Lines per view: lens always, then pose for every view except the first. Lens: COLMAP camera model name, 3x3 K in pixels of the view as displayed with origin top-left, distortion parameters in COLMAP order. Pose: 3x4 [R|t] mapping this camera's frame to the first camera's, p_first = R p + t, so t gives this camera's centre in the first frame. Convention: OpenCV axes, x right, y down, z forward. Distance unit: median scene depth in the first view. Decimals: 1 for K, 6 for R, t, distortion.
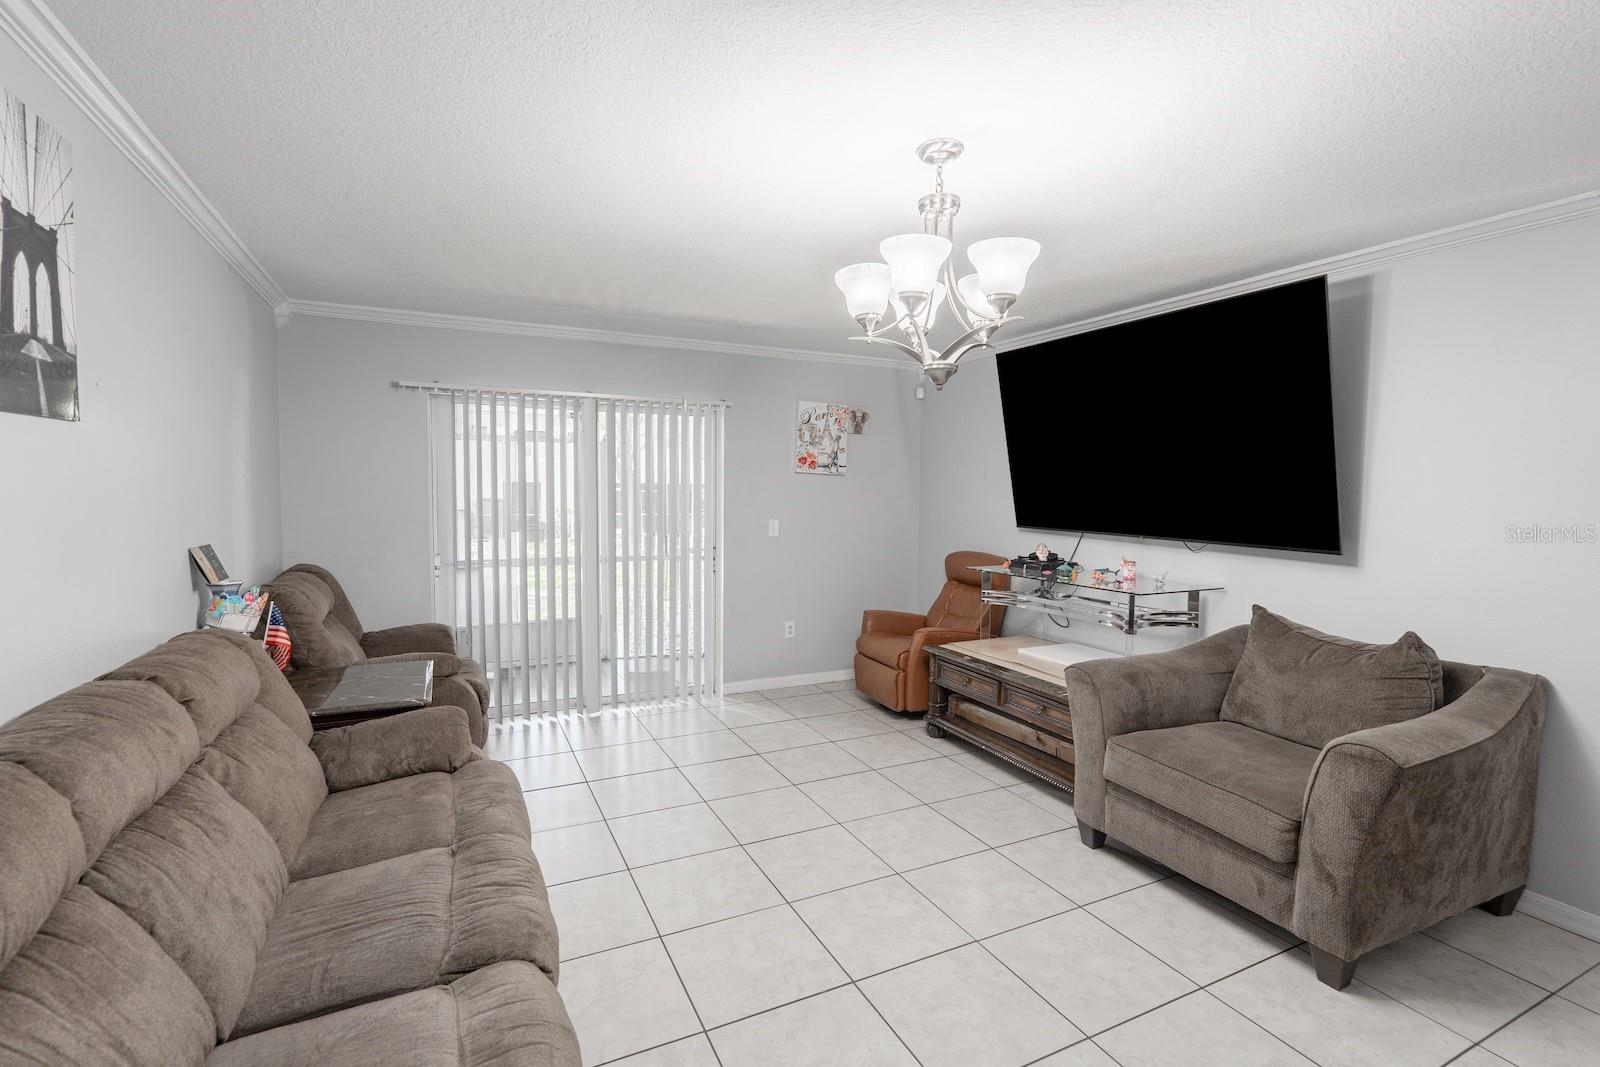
lens RADIAL K [[732.6, 0, 795.4], [0, 732.6, 533.6], [0, 0, 1]] dist [0.001066, 0.000225]
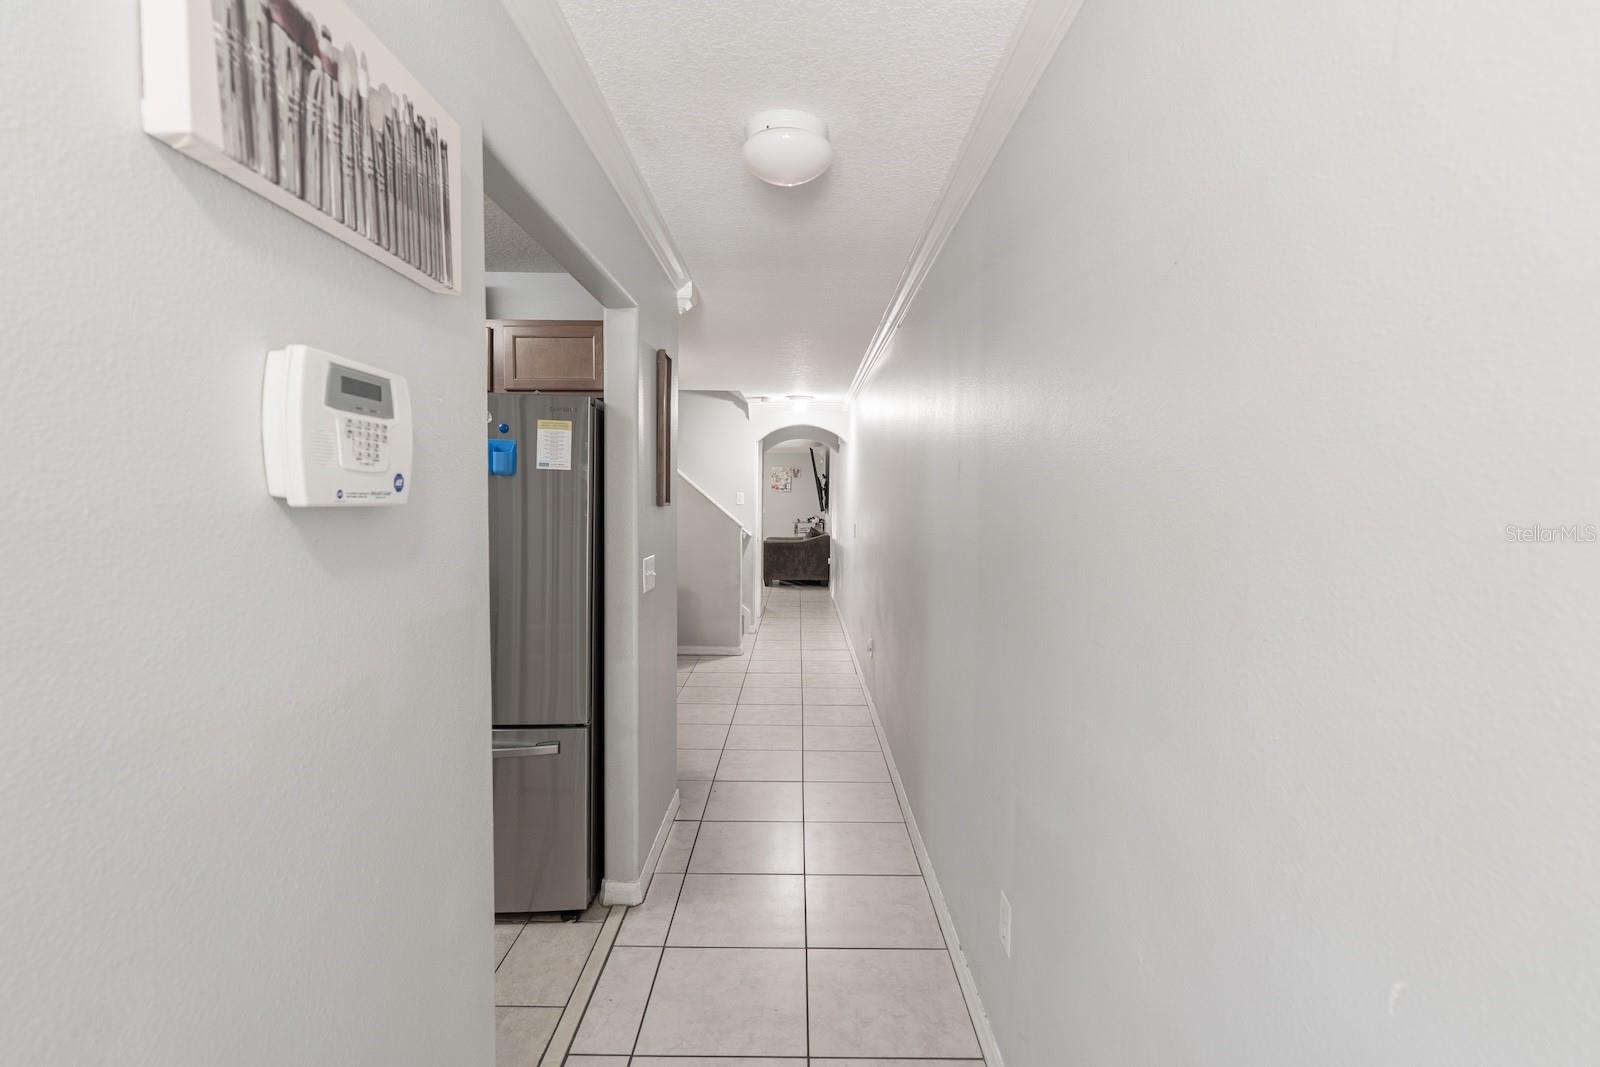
lens RADIAL K [[726.4, 0, 797.6], [0, 726.4, 531.3], [0, 0, 1]] dist [-0.002781, 0.000518]
pose [[0.901187, 0.016280, -0.433125, 1.979805], [-0.024821, 0.999593, -0.014072, 0.167113], [0.432719, 0.023432, 0.901224, -2.285040]]
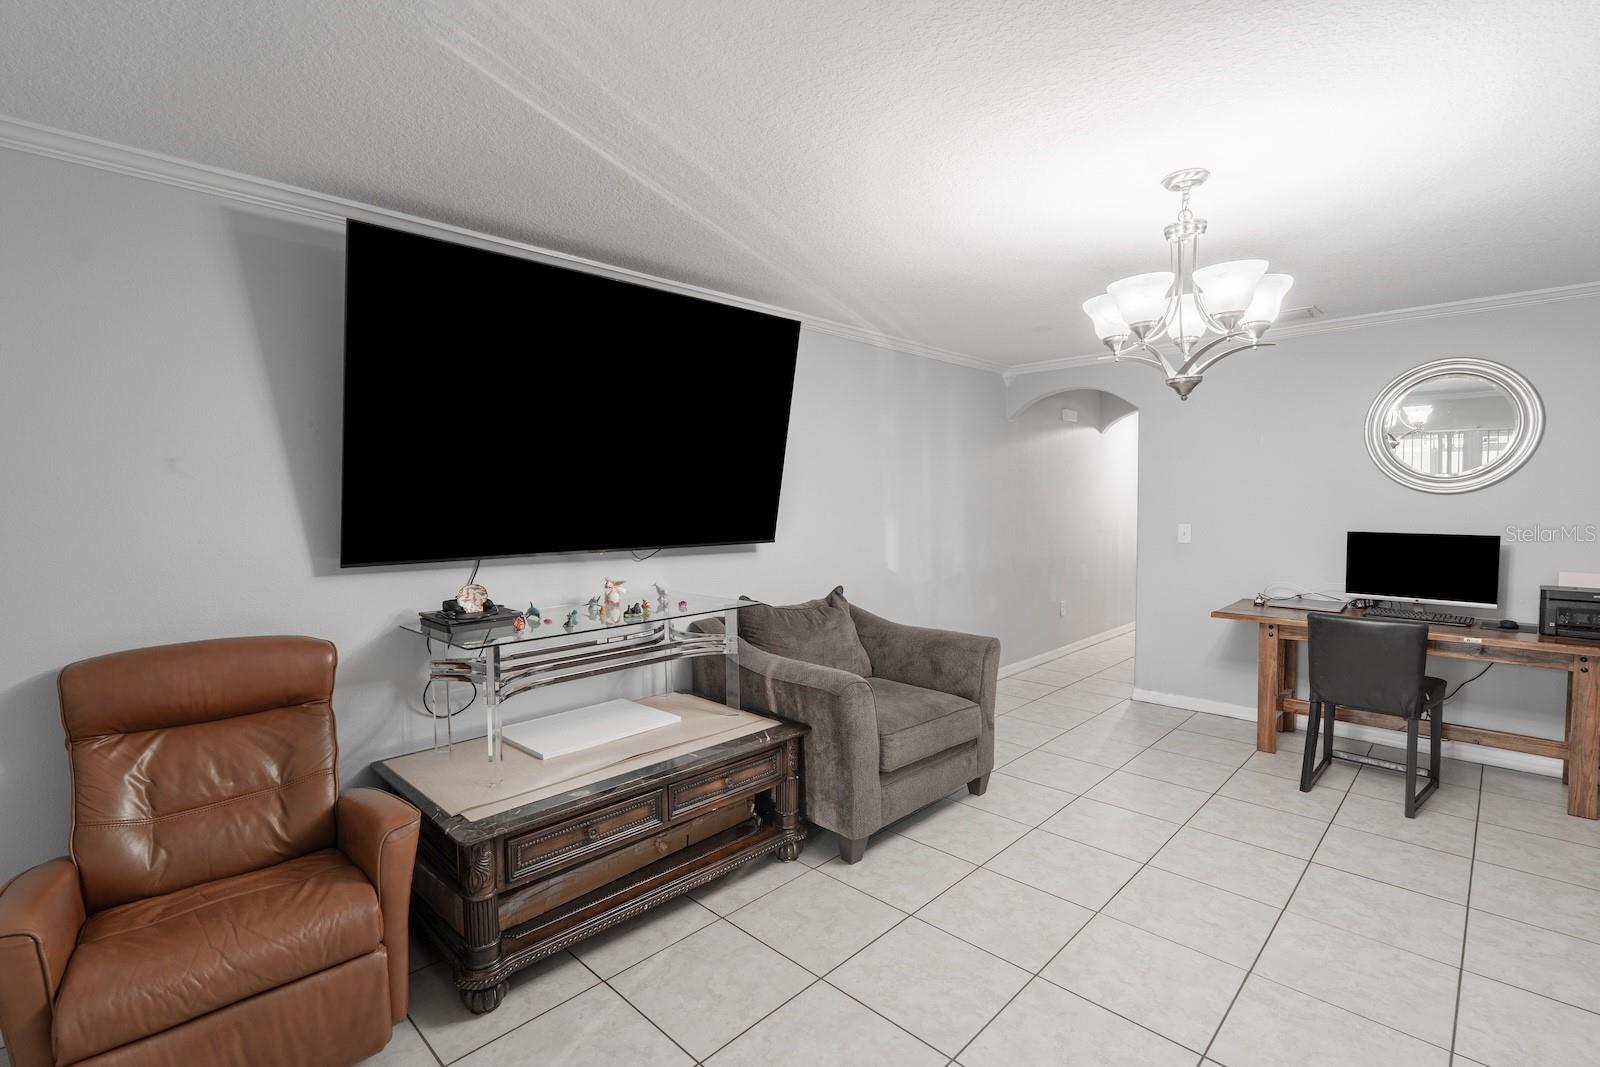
lens RADIAL K [[734.9, 0, 798.4], [0, 734.9, 529.9], [0, 0, 1]] dist [-0.004358, 0.000711]
pose [[-0.346031, -0.051906, 0.936786, -0.378369], [0.062192, 0.995003, 0.078104, -0.072604], [-0.936160, 0.085287, -0.341074, 1.135604]]
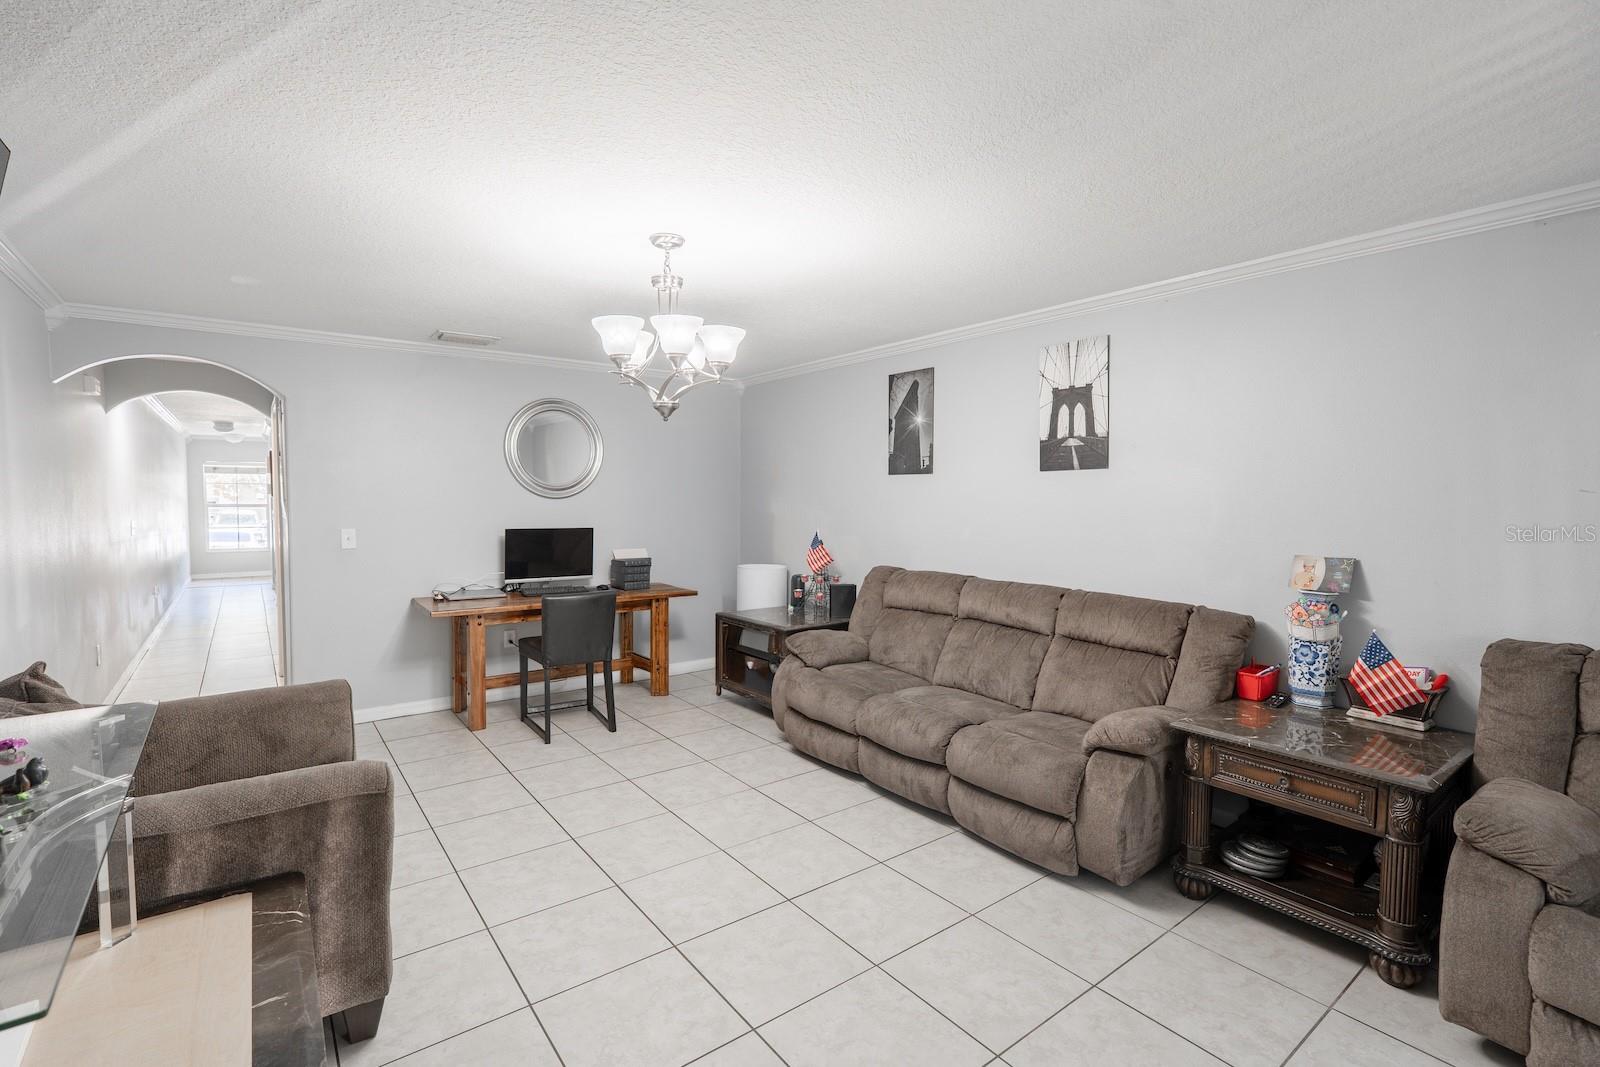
lens RADIAL K [[726.4, 0, 797.6], [0, 726.4, 531.3], [0, 0, 1]] dist [-0.002781, 0.000518]
pose [[-0.978972, -0.005361, -0.203926, 0.134492], [-0.027556, 0.993968, 0.106155, -0.083908], [0.202127, 0.109542, -0.973214, 1.387463]]
